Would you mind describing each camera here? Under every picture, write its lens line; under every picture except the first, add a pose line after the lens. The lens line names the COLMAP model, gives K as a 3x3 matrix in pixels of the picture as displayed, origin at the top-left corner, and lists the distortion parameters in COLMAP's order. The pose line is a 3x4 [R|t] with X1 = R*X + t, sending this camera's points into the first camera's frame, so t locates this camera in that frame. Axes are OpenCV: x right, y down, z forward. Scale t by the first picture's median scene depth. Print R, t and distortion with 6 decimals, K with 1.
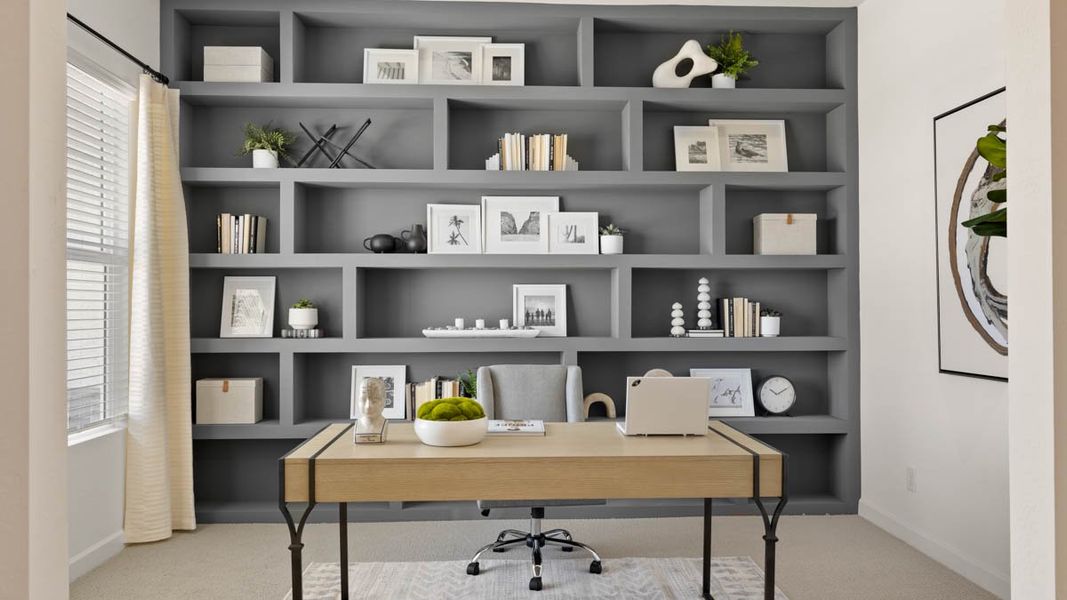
lens RADIAL K [[635.9, 0, 526.2], [0, 635.9, 304.3], [0, 0, 1]] dist [0.003652, 0.000852]
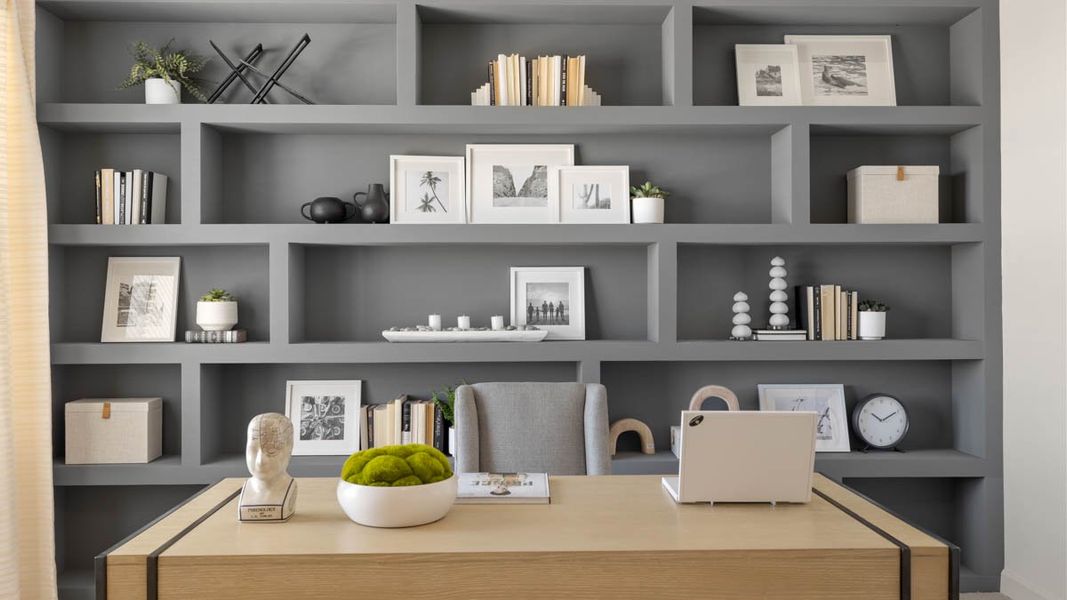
lens RADIAL K [[635.9, 0, 540.9], [0, 635.9, 296.1], [0, 0, 1]] dist [0.003652, 0.000852]
pose [[0.999939, -0.002306, -0.010822, 0.021768], [0.002308, 0.999997, 0.000173, 0.001459], [0.010822, -0.000198, 0.999941, 0.288520]]
